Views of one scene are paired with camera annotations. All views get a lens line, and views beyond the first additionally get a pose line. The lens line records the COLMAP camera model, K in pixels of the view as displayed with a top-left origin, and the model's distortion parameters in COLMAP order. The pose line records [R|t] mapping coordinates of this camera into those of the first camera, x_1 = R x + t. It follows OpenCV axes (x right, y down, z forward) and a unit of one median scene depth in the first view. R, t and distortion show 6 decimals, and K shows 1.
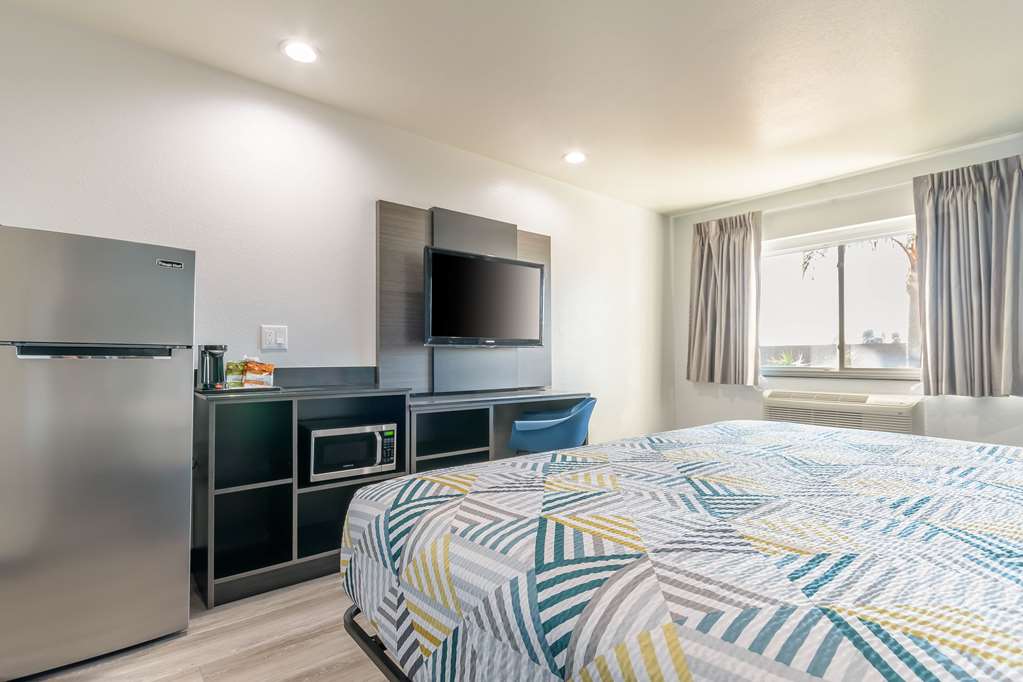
lens RADIAL K [[495.8, 0, 511.8], [0, 495.8, 342.2], [0, 0, 1]] dist [-0.003009, -0.000087]
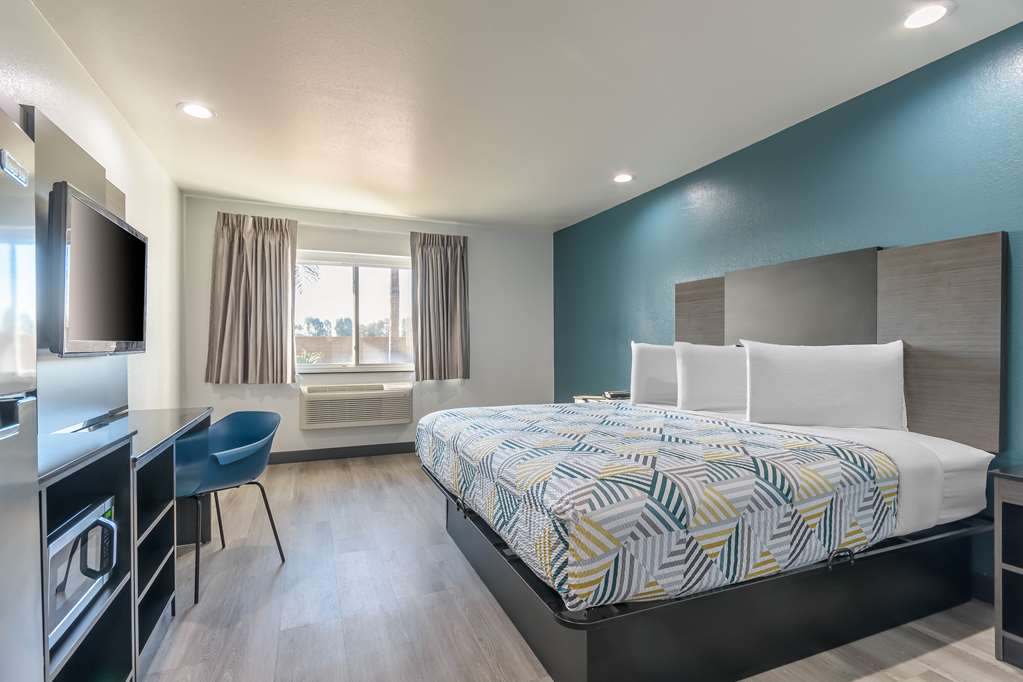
lens RADIAL K [[495.8, 0, 511.2], [0, 495.8, 347.5], [0, 0, 1]] dist [-0.003009, -0.000087]
pose [[0.287111, -0.003197, 0.957892, -1.579896], [-0.029438, 0.999493, 0.012160, -0.066779], [-0.957445, -0.031690, 0.286871, 0.953674]]
